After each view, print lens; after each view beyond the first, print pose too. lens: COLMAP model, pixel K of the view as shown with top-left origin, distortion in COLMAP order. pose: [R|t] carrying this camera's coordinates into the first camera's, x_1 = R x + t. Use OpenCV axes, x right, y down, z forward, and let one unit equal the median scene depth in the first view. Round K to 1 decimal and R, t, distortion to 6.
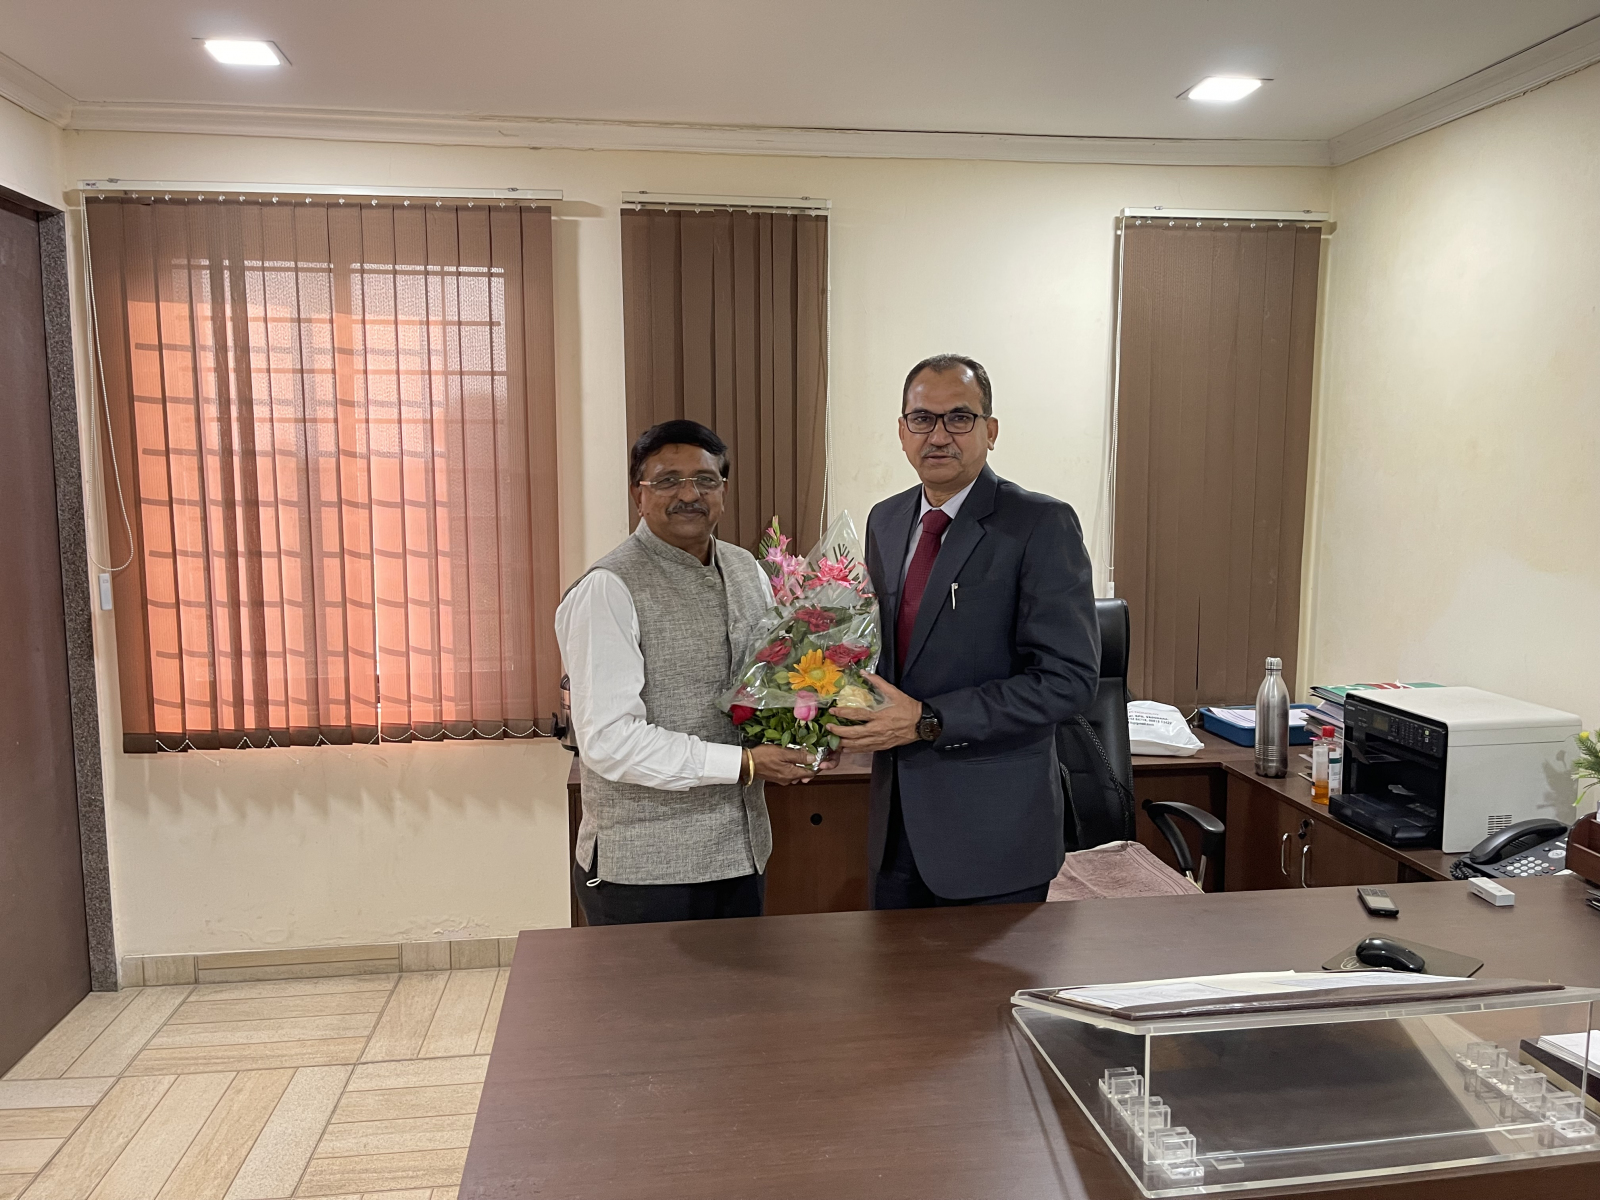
lens RADIAL K [[1210.5, 0, 805.5], [0, 1210.5, 599.1], [0, 0, 1]] dist [0.077028, -0.094527]
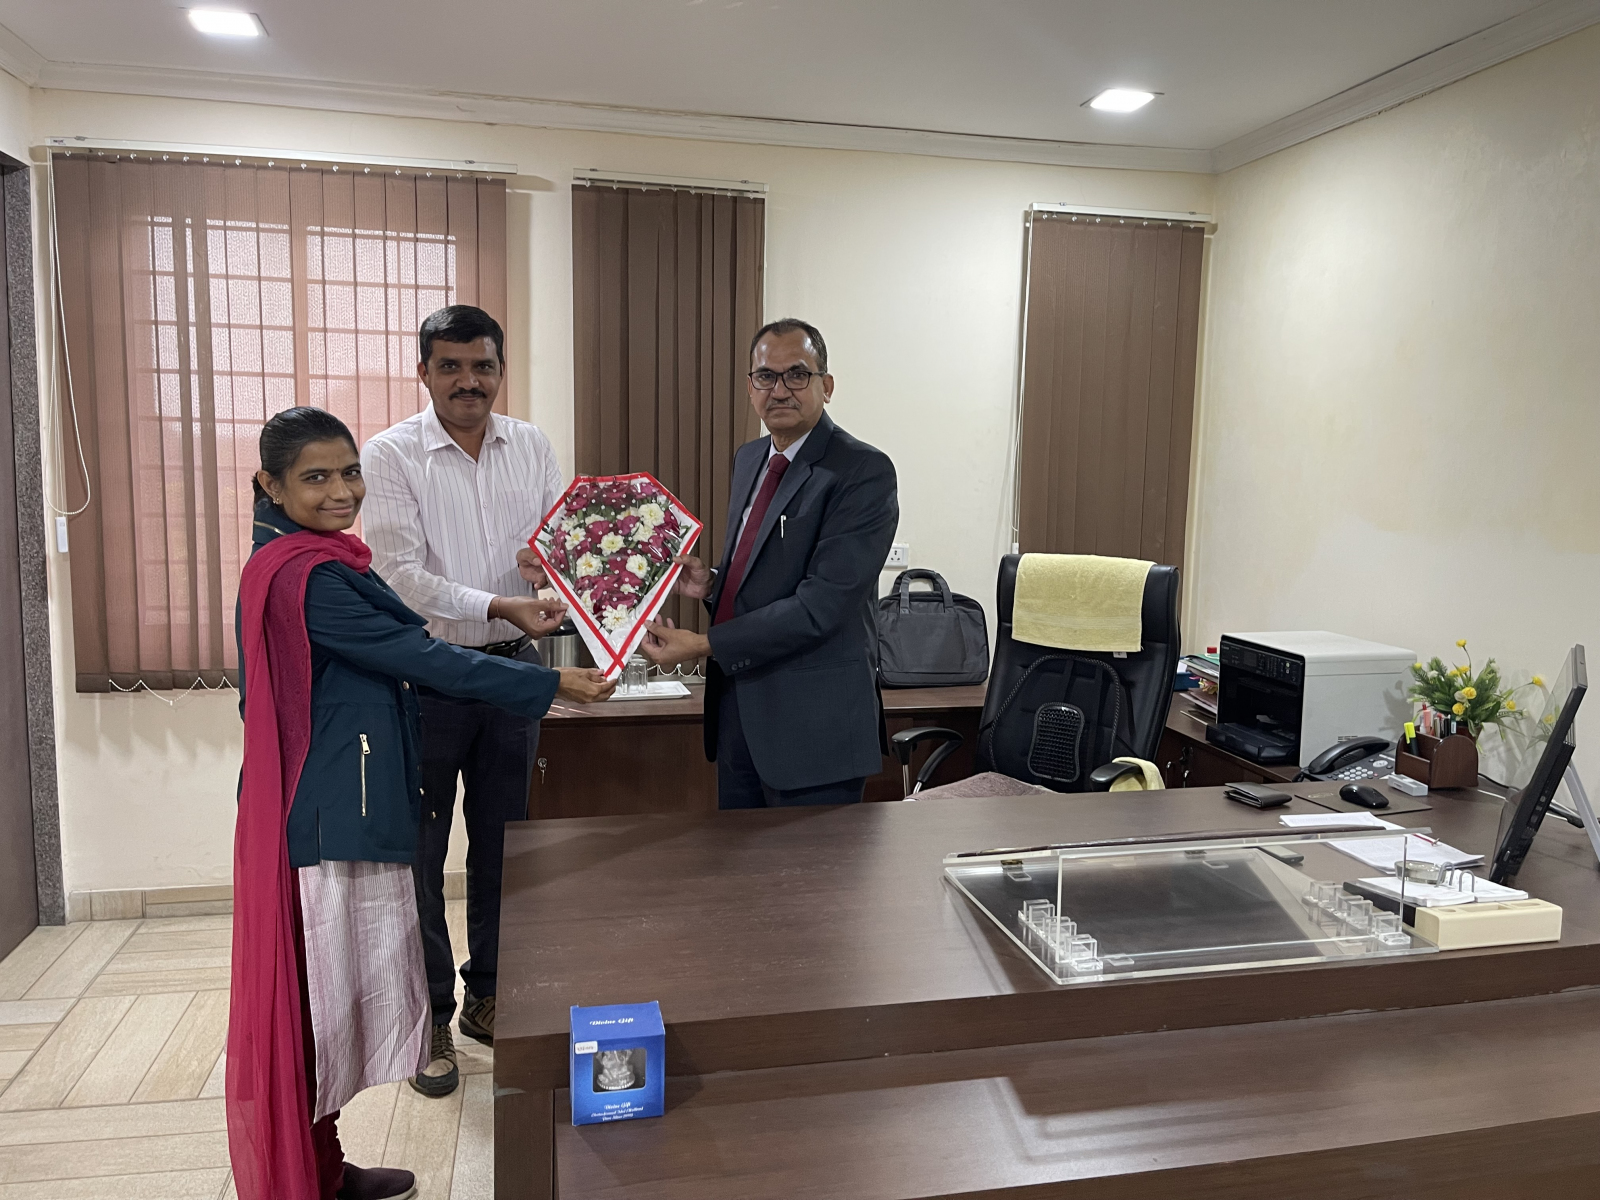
lens RADIAL K [[1207.2, 0, 813.4], [0, 1207.2, 582.2], [0, 0, 1]] dist [0.087213, -0.114624]
pose [[0.996026, 0.011043, 0.088379, -0.031571], [-0.010568, 0.999927, -0.005844, 0.032653], [-0.088437, 0.004887, 0.996070, -0.081035]]
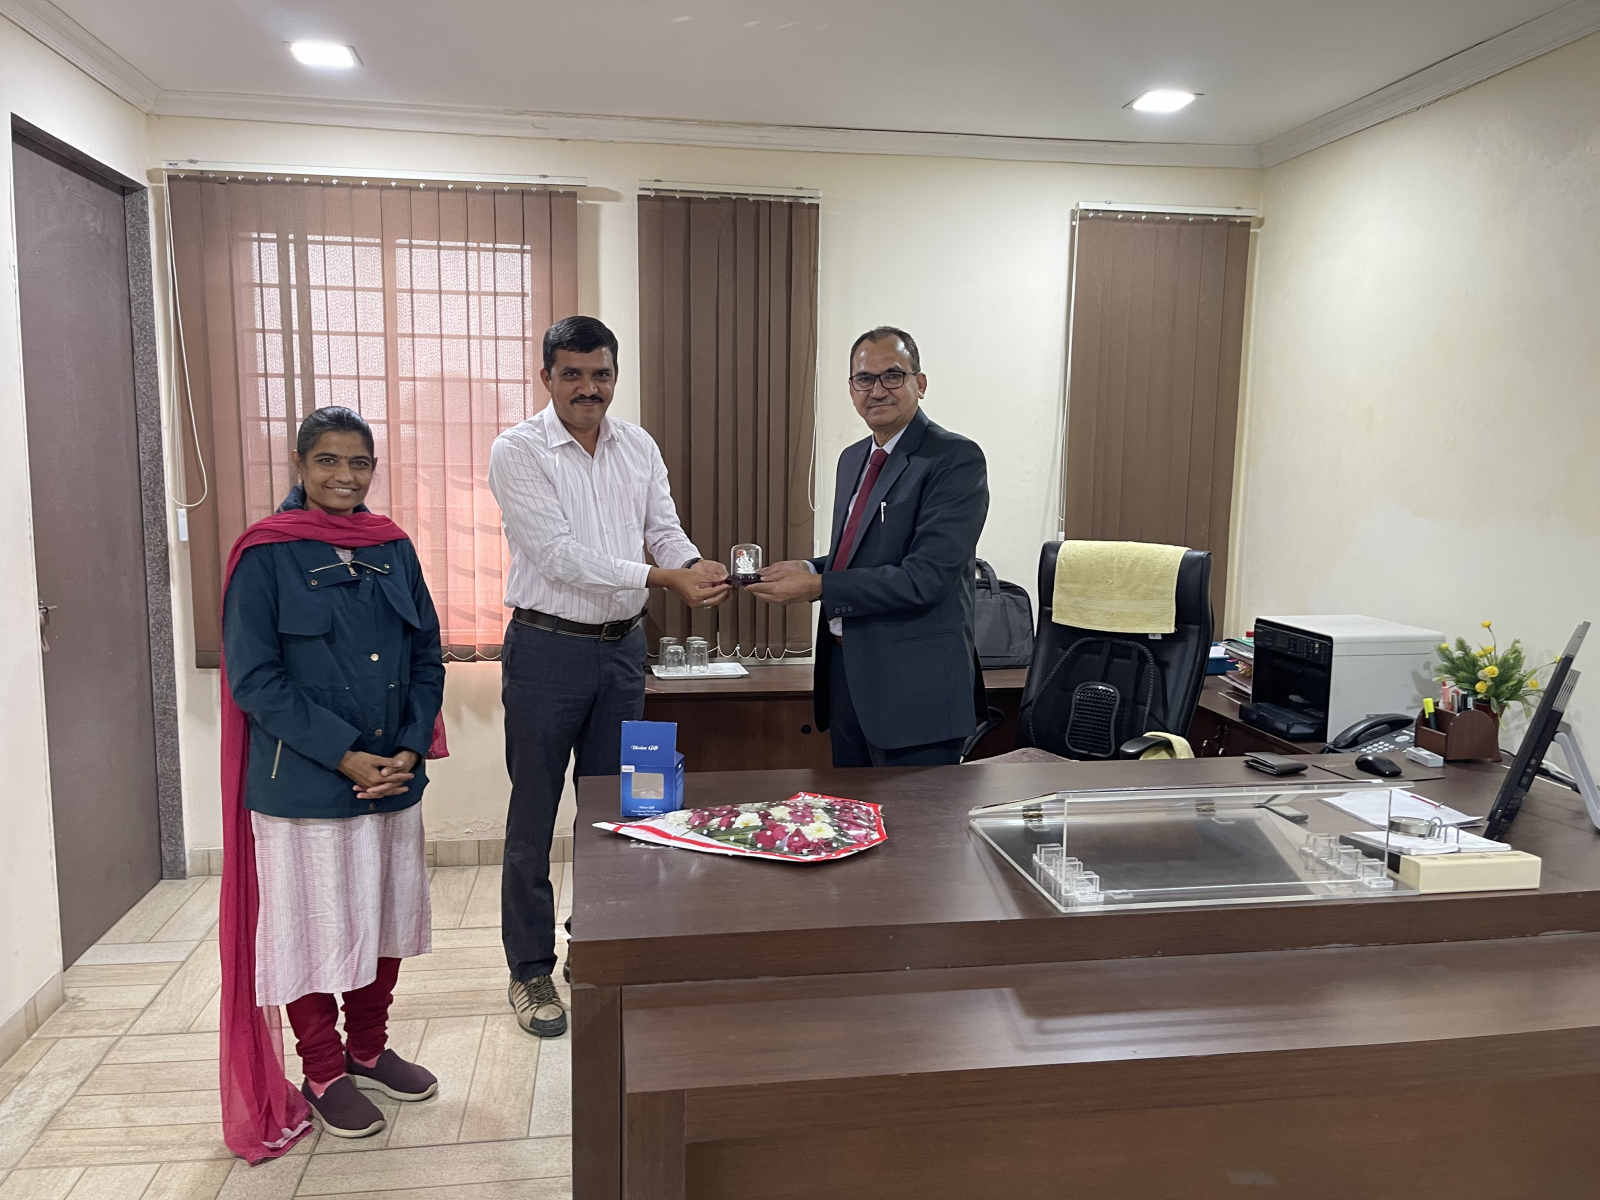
lens RADIAL K [[1210.6, 0, 795.6], [0, 1210.6, 603.5], [0, 0, 1]] dist [0.054180, -0.042330]
pose [[0.999752, 0.011197, 0.019252, -0.022071], [-0.011480, 0.999827, 0.014643, 0.043023], [-0.019084, -0.014860, 0.999707, -0.144498]]
